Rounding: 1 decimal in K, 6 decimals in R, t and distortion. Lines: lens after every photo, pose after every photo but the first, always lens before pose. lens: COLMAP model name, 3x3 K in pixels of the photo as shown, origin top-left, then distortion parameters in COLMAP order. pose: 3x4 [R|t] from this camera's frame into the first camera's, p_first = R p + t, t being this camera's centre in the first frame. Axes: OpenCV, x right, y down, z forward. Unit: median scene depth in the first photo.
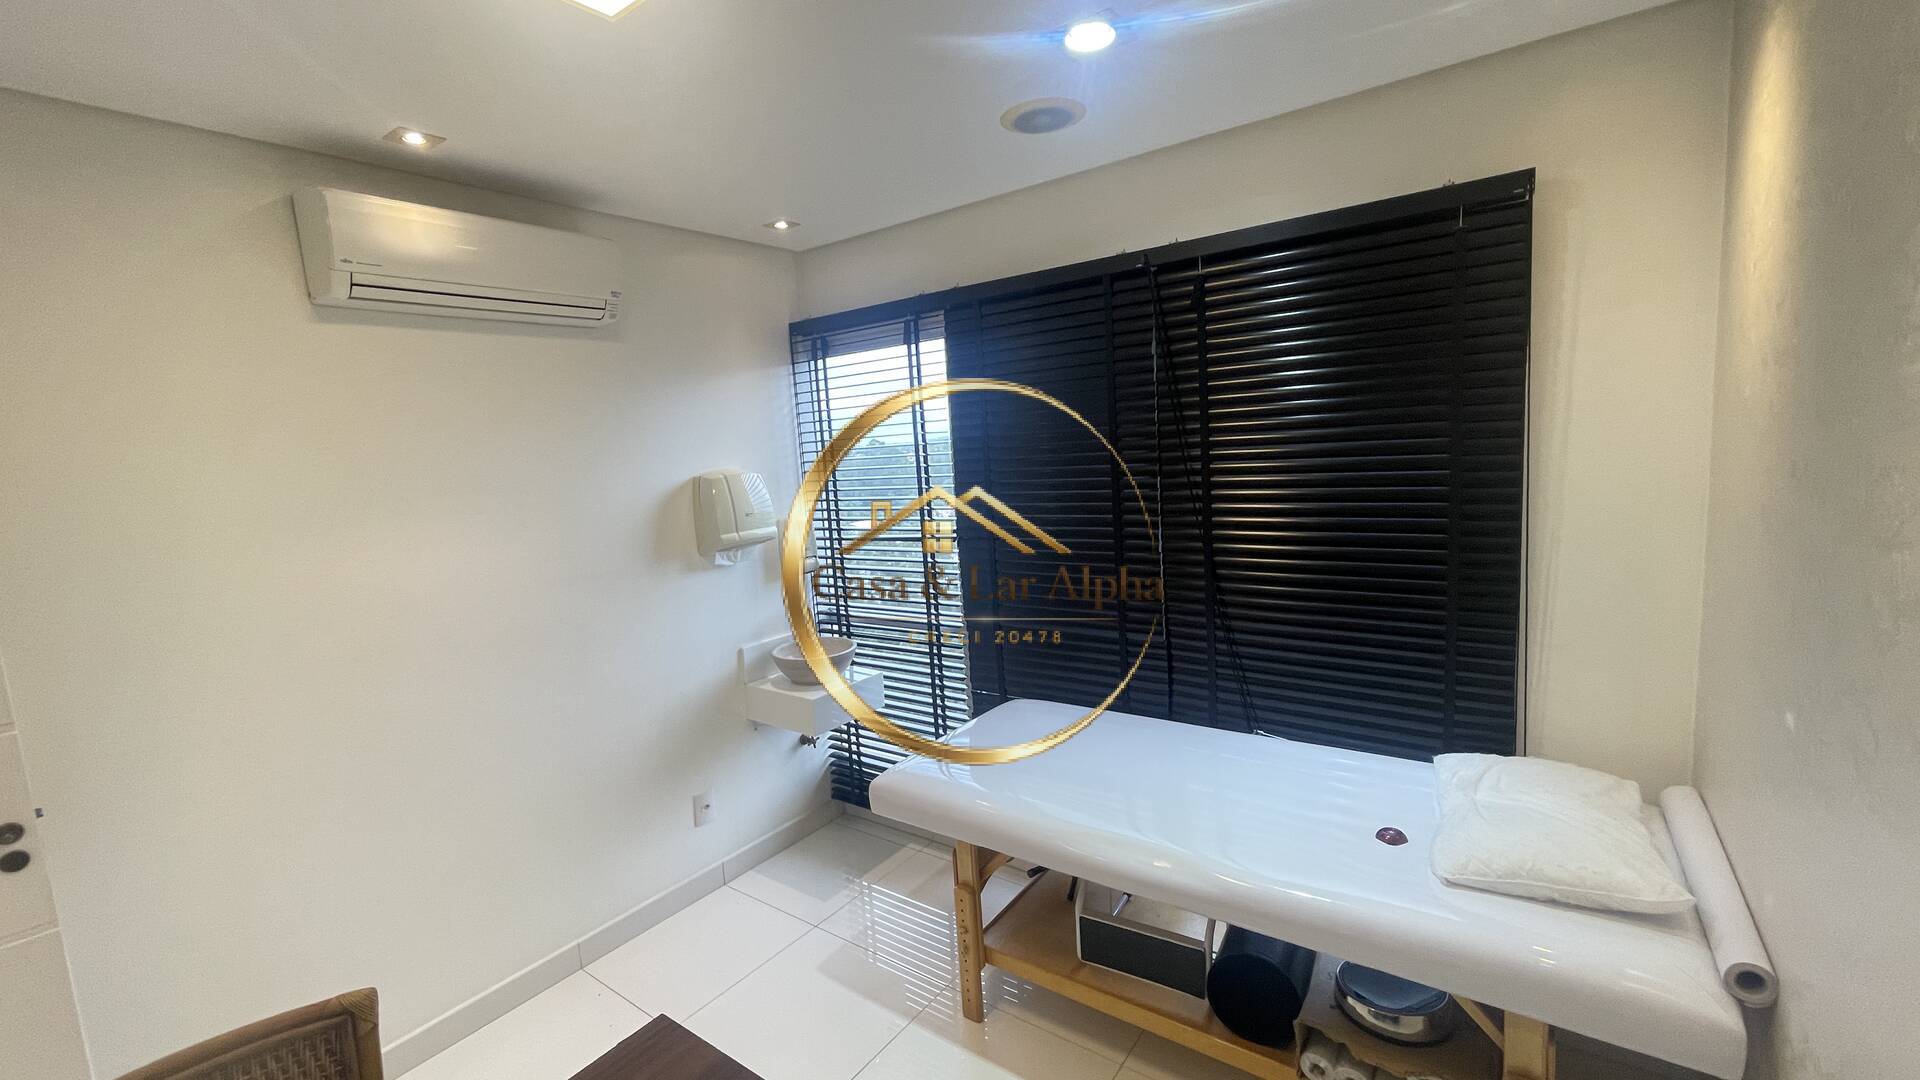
lens RADIAL K [[793.6, 0, 966.5], [0, 793.6, 537.6], [0, 0, 1]] dist [-0.002868, -0.000164]
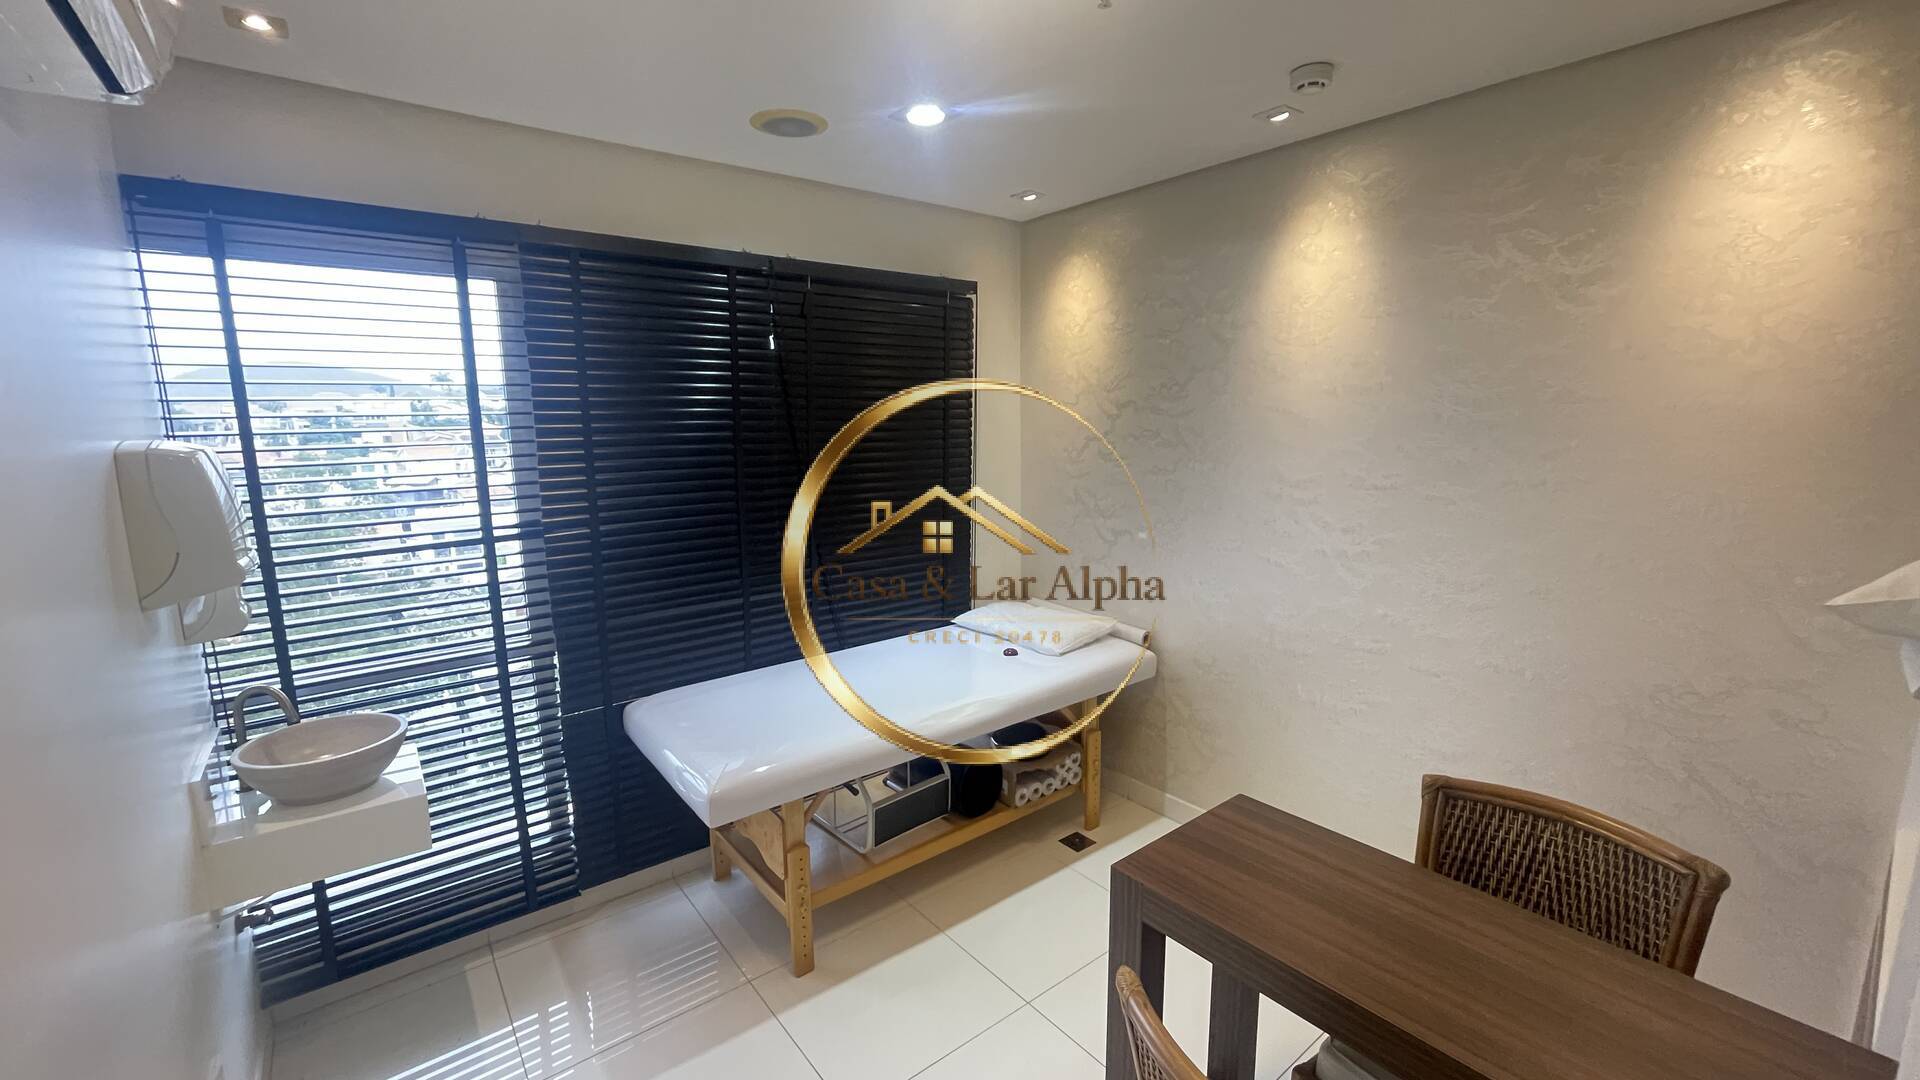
lens RADIAL K [[793.6, 0, 966.5], [0, 793.6, 537.6], [0, 0, 1]] dist [-0.002868, -0.000164]
pose [[0.244210, -0.084281, 0.966053, -0.702164], [0.113413, 0.991862, 0.057863, 0.008326], [-0.963068, 0.095432, 0.251781, 0.383910]]
